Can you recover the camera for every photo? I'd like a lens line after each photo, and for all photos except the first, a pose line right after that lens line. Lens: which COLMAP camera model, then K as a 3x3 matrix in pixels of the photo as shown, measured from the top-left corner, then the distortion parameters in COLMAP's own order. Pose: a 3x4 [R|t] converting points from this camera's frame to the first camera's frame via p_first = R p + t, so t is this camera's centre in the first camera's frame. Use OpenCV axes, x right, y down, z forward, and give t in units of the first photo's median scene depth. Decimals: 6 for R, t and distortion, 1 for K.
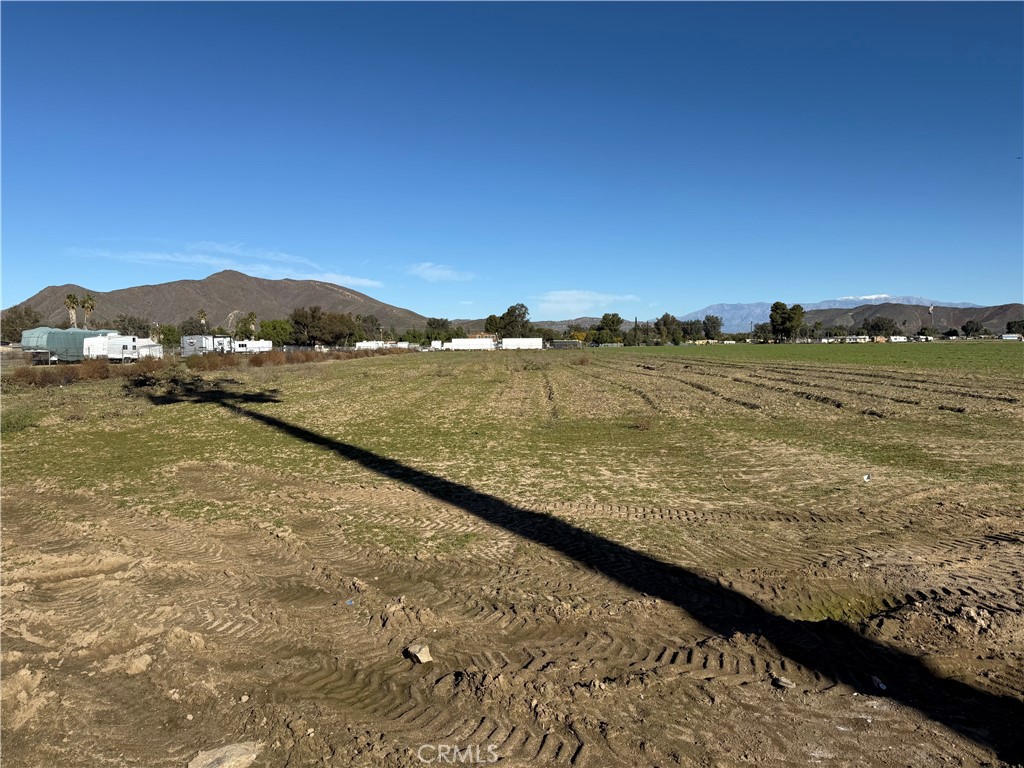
lens RADIAL K [[729.6, 0, 512.0], [0, 729.6, 384.0], [0, 0, 1]] dist [0.114031, -0.261696]
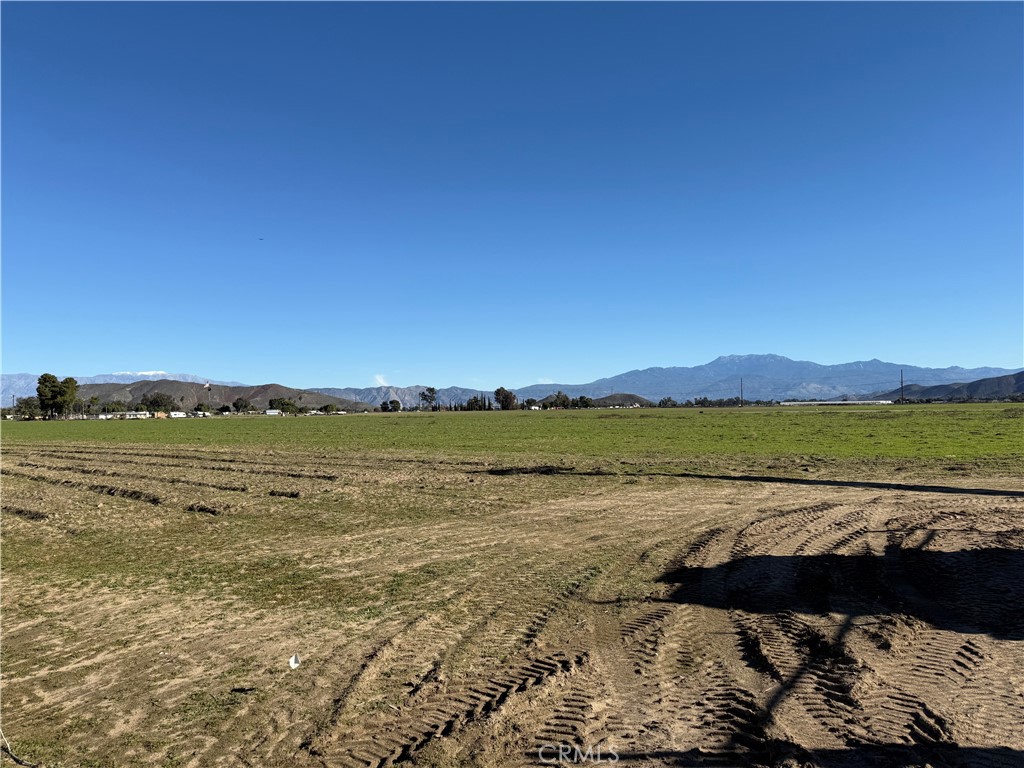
lens RADIAL K [[725.7, 0, 512.0], [0, 725.7, 384.0], [0, 0, 1]] dist [-0.000372, -0.007411]
pose [[0.607549, 0.031091, 0.793674, 0.034363], [0.050779, 0.995669, -0.077875, -0.009862], [-0.792658, 0.087615, 0.603339, 0.135612]]
